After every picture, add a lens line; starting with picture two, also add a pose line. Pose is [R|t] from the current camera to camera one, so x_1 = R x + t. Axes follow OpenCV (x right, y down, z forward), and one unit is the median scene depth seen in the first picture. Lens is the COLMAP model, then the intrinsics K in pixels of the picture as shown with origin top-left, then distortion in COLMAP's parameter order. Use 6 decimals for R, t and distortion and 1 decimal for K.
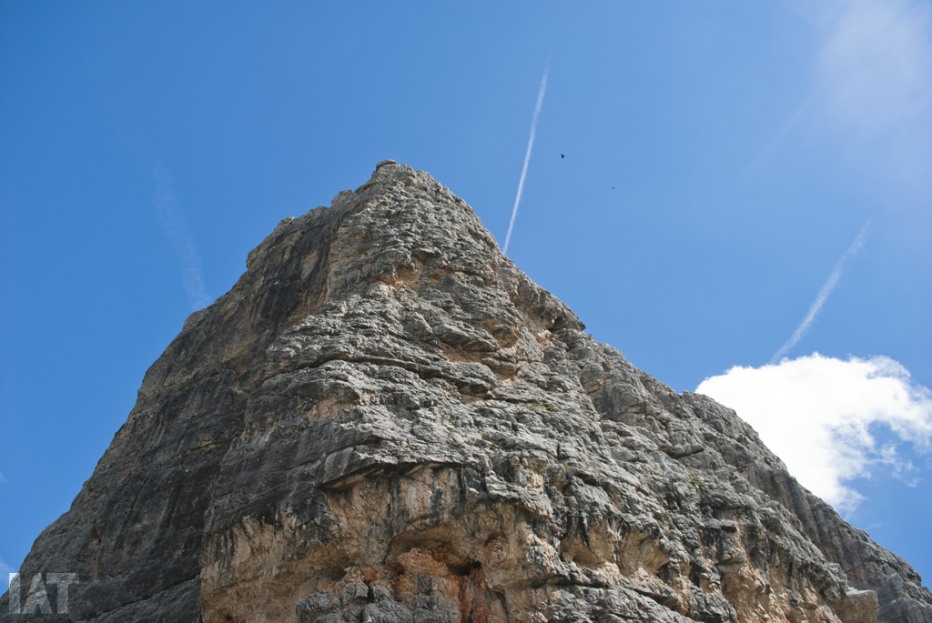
lens RADIAL K [[748.8, 0, 466.0], [0, 748.8, 311.5], [0, 0, 1]] dist [-0.078460, -0.001350]
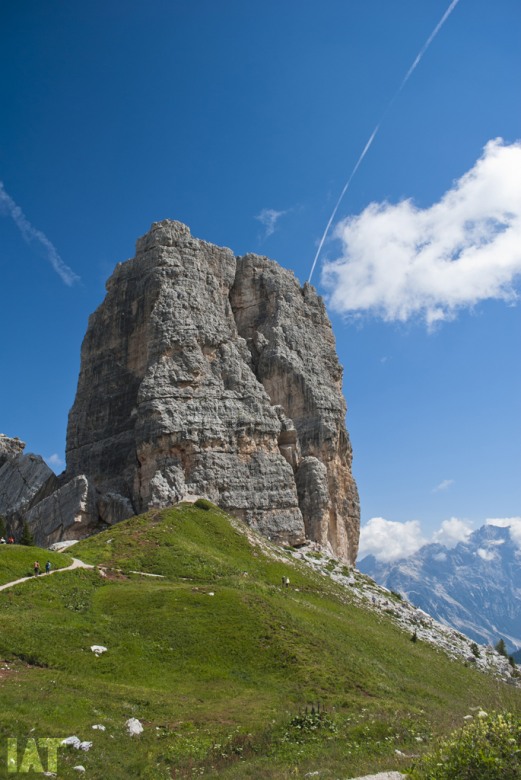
lens RADIAL K [[626.7, 0, 260.5], [0, 626.7, 390.0], [0, 0, 1]] dist [-0.078460, -0.001350]
pose [[0.999352, -0.031803, 0.016844, 0.423459], [0.018678, 0.858418, 0.512610, -2.012516], [-0.030762, -0.511963, 0.858456, -2.352228]]
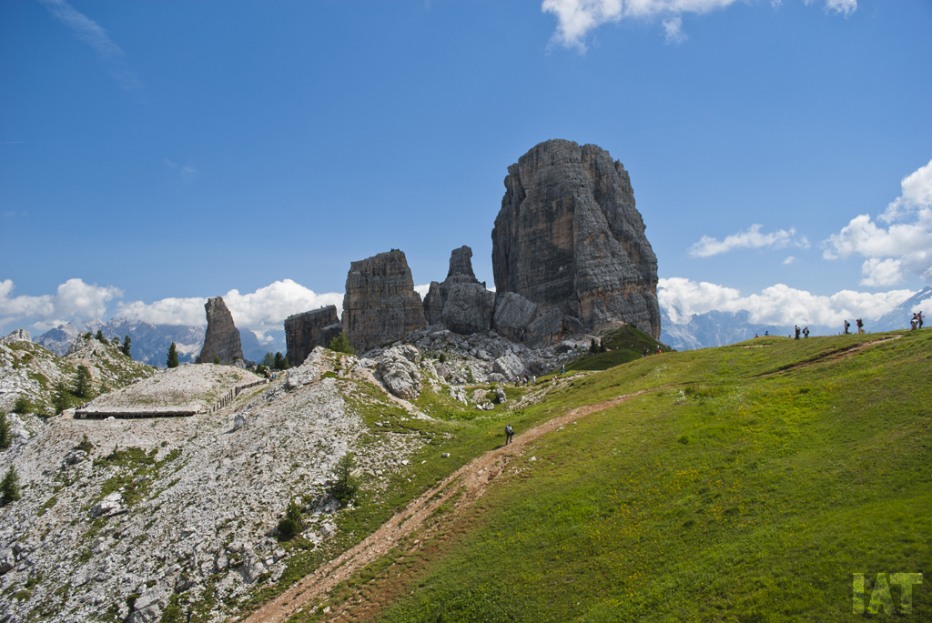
lens RADIAL K [[748.8, 0, 466.0], [0, 748.8, 311.5], [0, 0, 1]] dist [-0.078460, -0.001350]
pose [[0.992769, -0.028867, 0.116521, -2.777880], [-0.061748, 0.709595, 0.701898, -5.976203], [-0.102945, -0.704018, 0.702682, -5.699304]]
